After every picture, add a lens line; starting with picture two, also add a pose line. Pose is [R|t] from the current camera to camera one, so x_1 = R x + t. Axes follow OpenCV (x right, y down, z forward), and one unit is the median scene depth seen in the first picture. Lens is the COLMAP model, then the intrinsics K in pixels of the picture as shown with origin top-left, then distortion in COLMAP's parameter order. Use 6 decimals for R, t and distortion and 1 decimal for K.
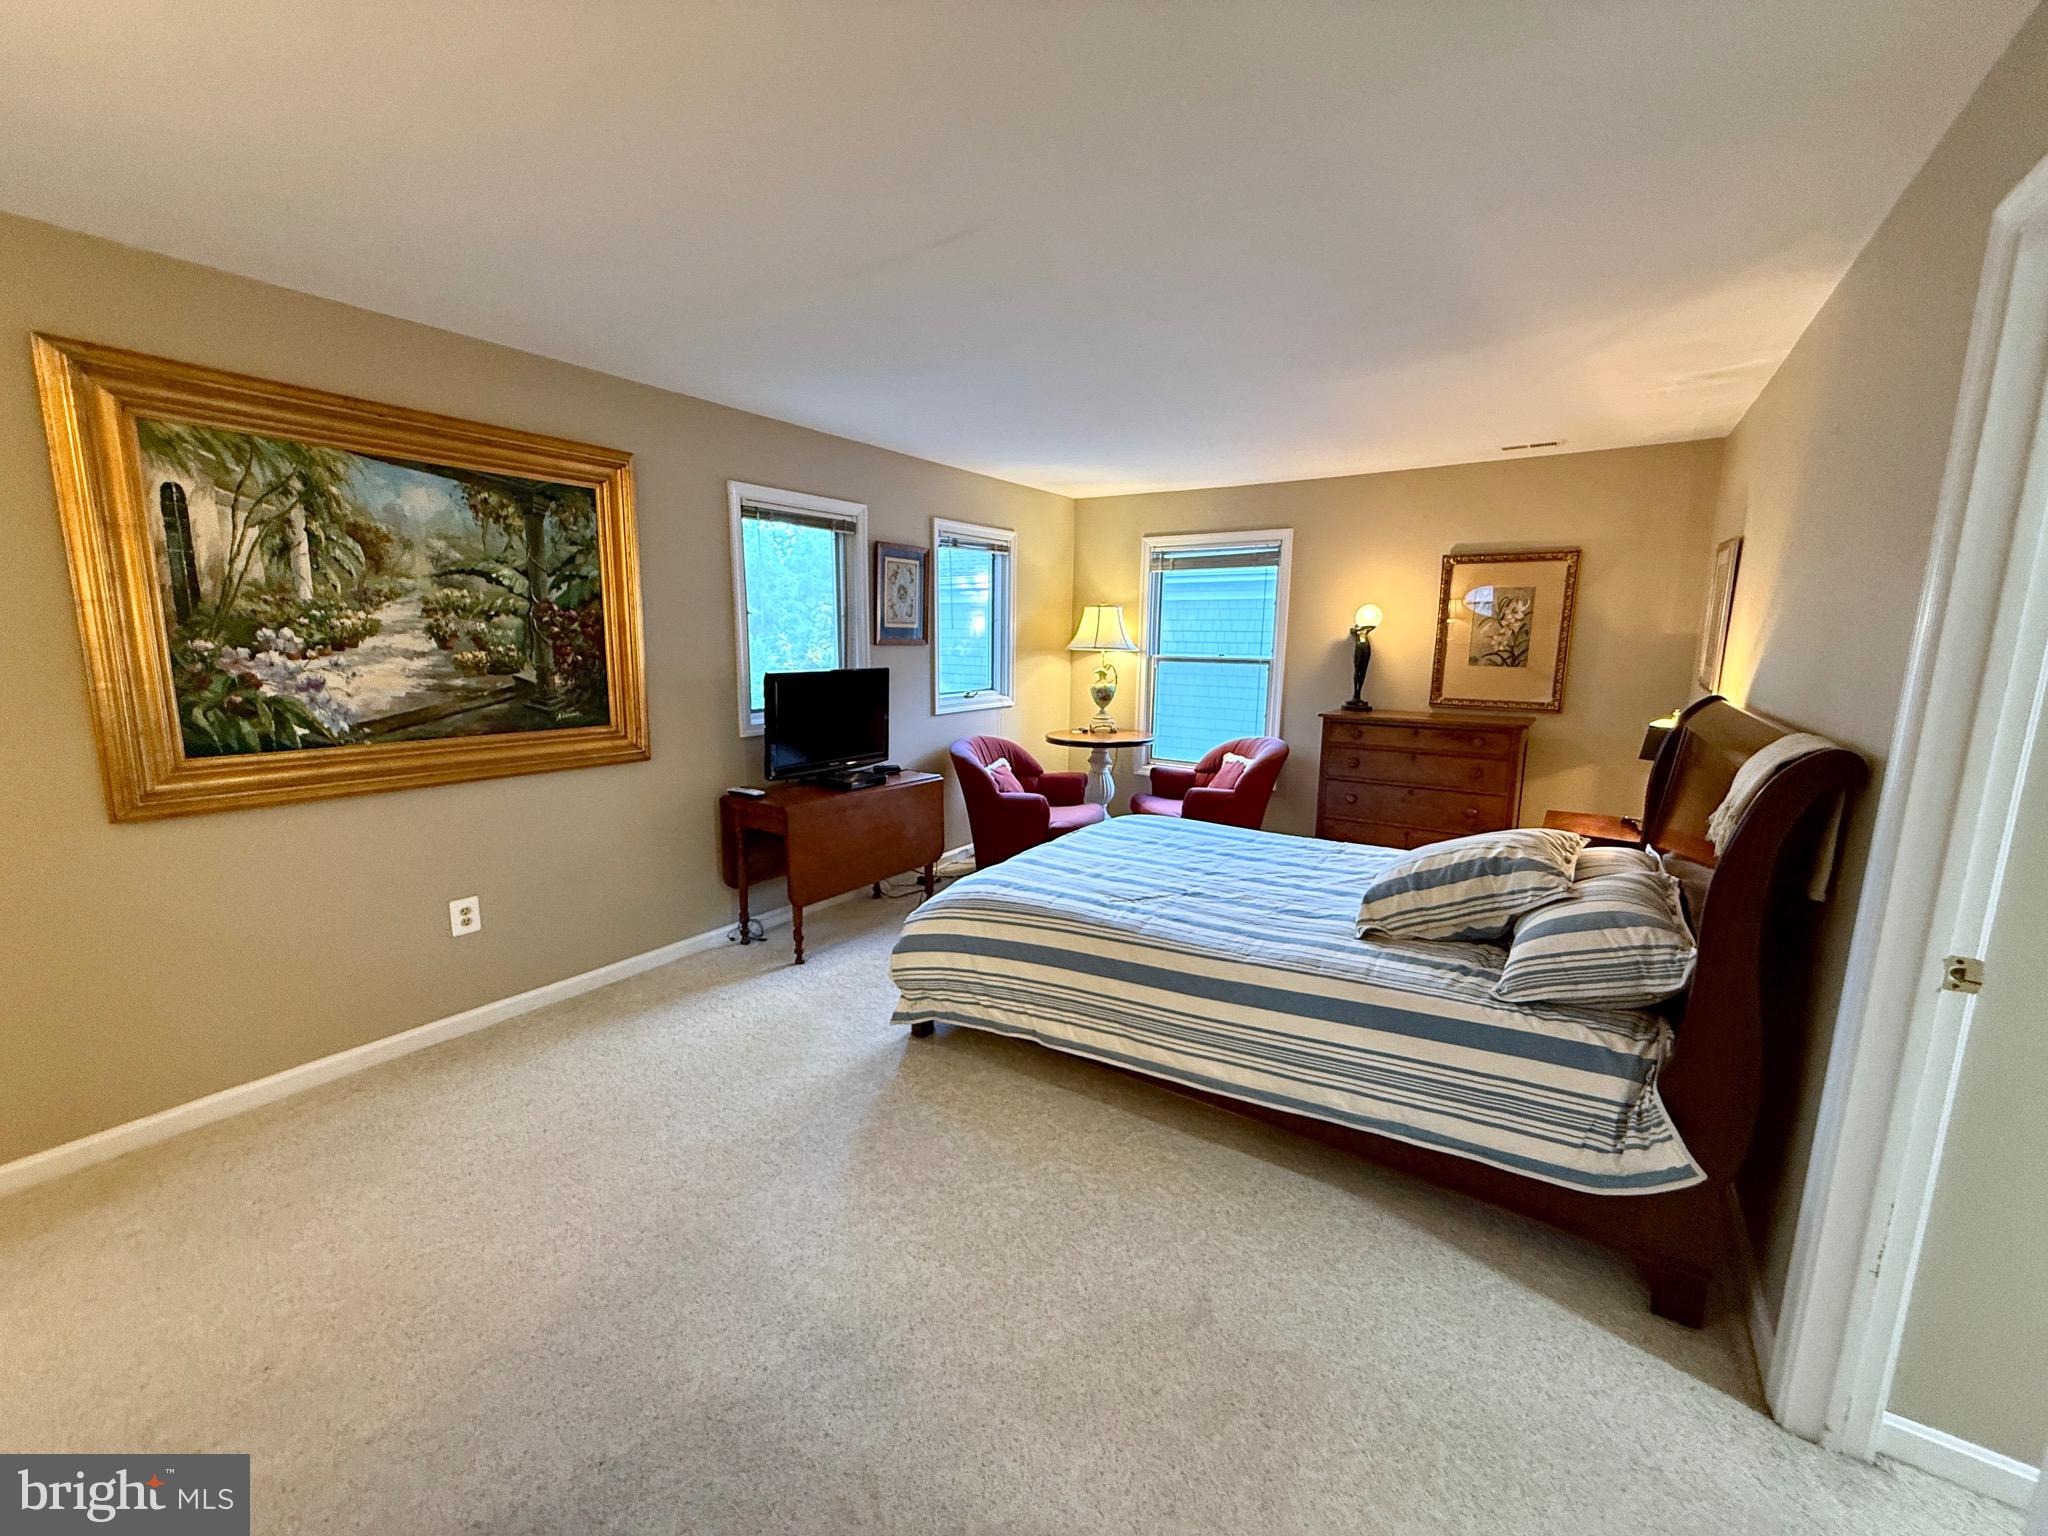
lens RADIAL K [[814.9, 0, 1012.8], [0, 814.9, 766.1], [0, 0, 1]] dist [-0.000845, -0.000235]
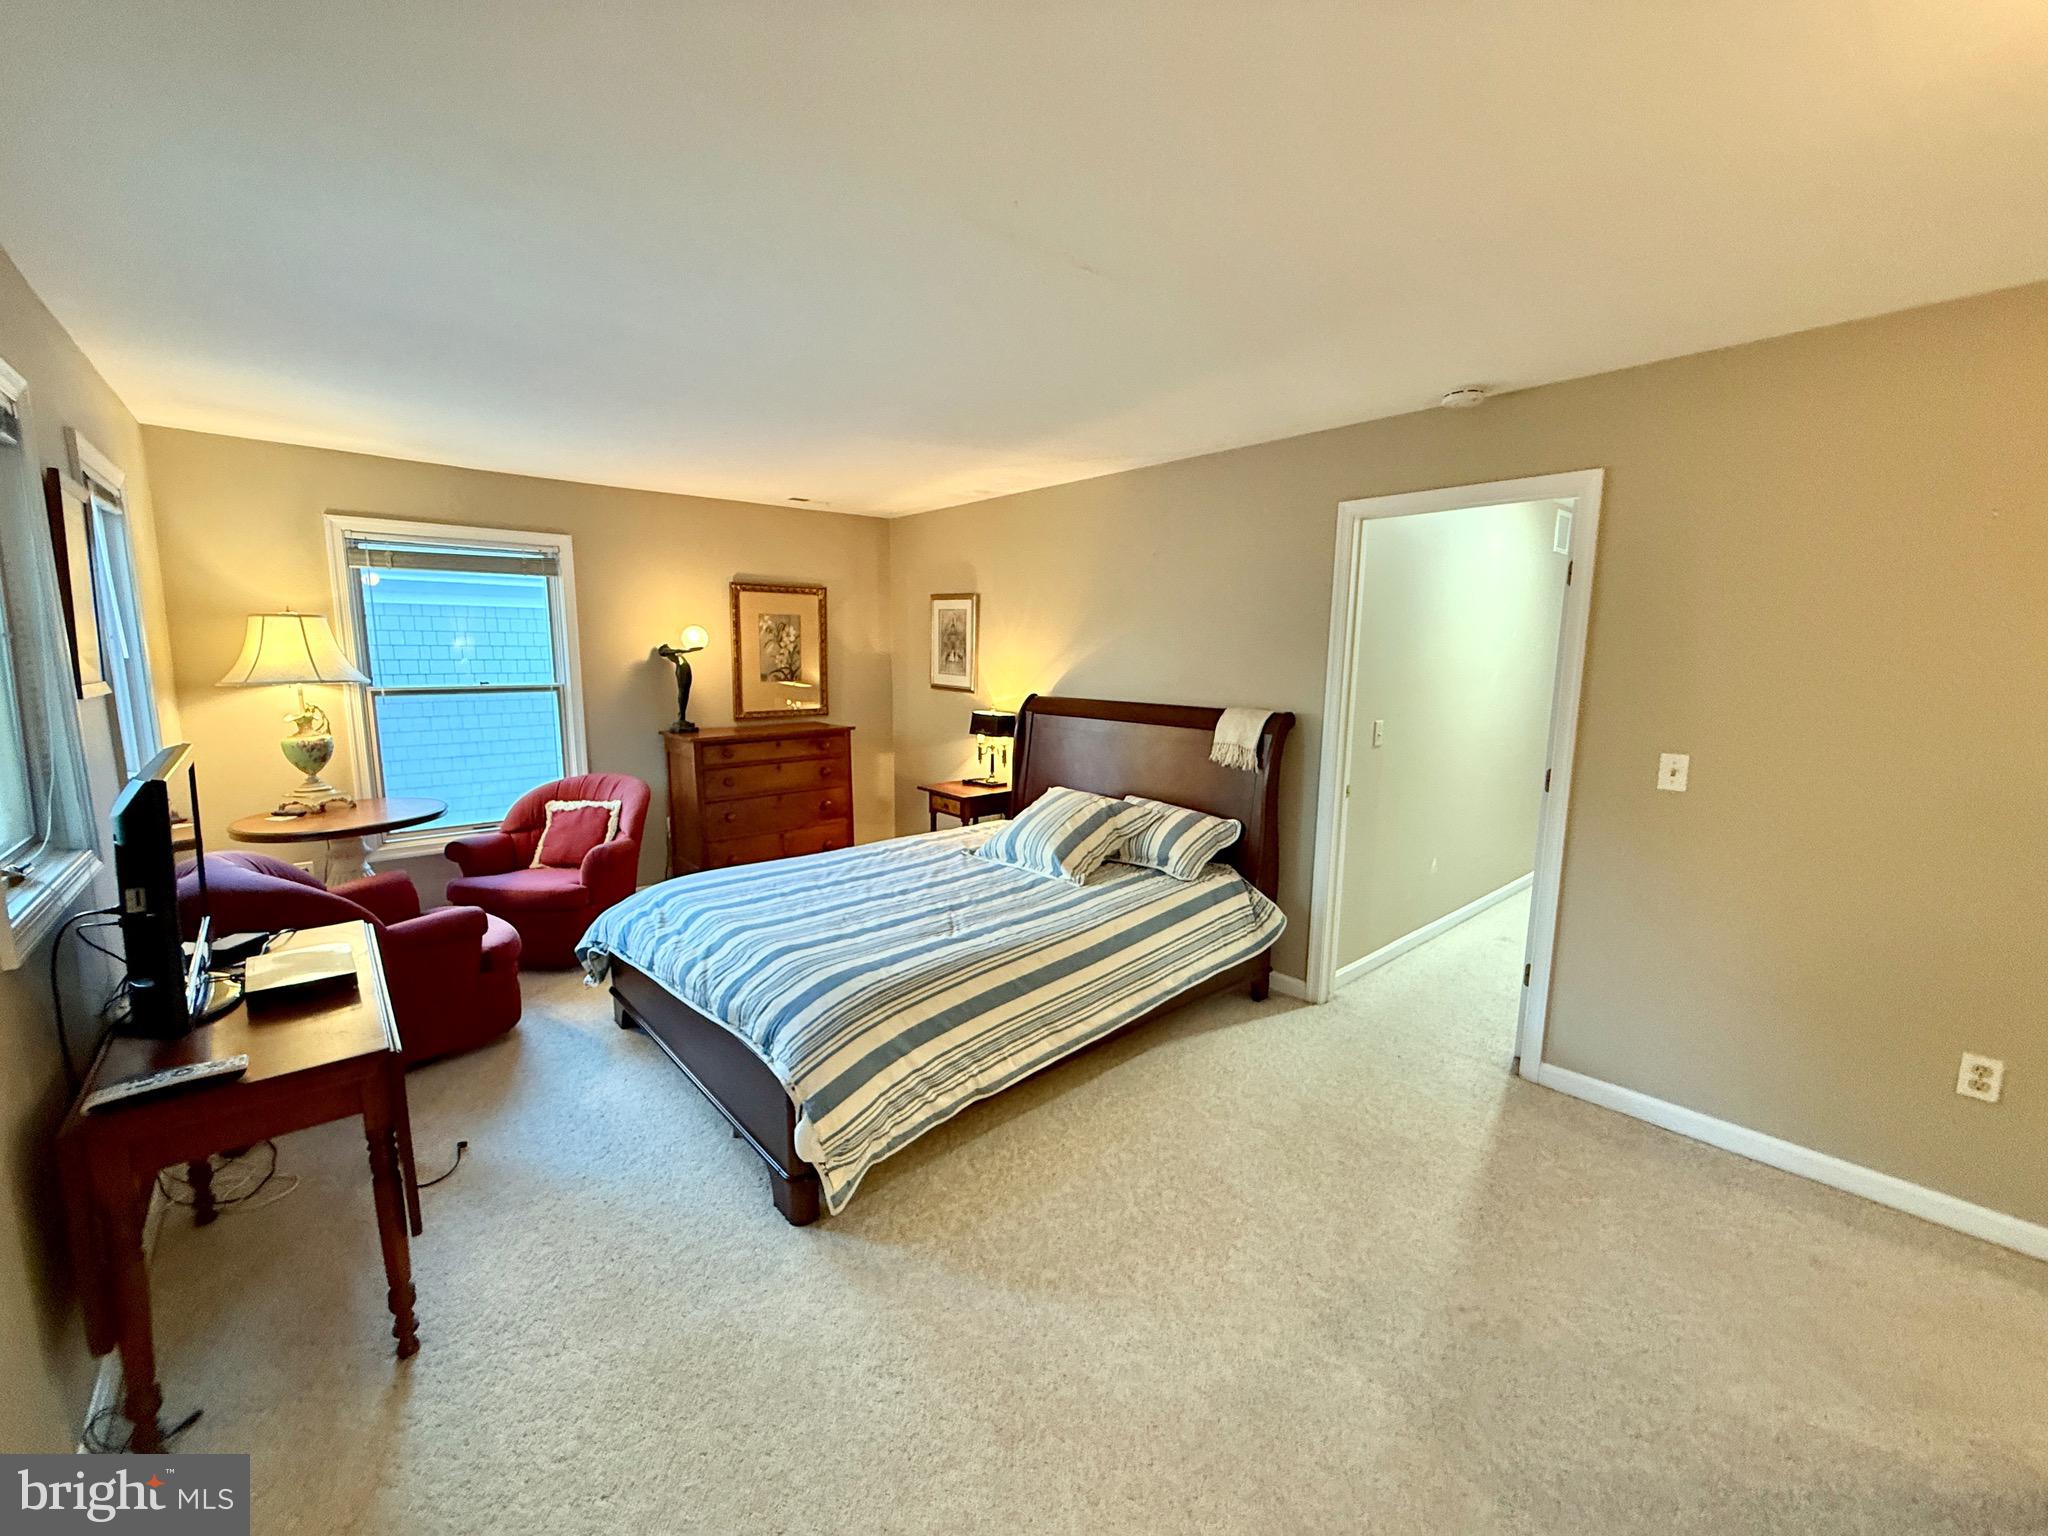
lens RADIAL K [[814.9, 0, 1020.5], [0, 814.9, 774.7], [0, 0, 1]] dist [-0.000845, -0.000235]
pose [[0.245821, -0.156268, 0.956636, -0.636705], [0.153926, 0.980689, 0.120644, -0.109288], [-0.957016, 0.117595, 0.265128, 0.520552]]
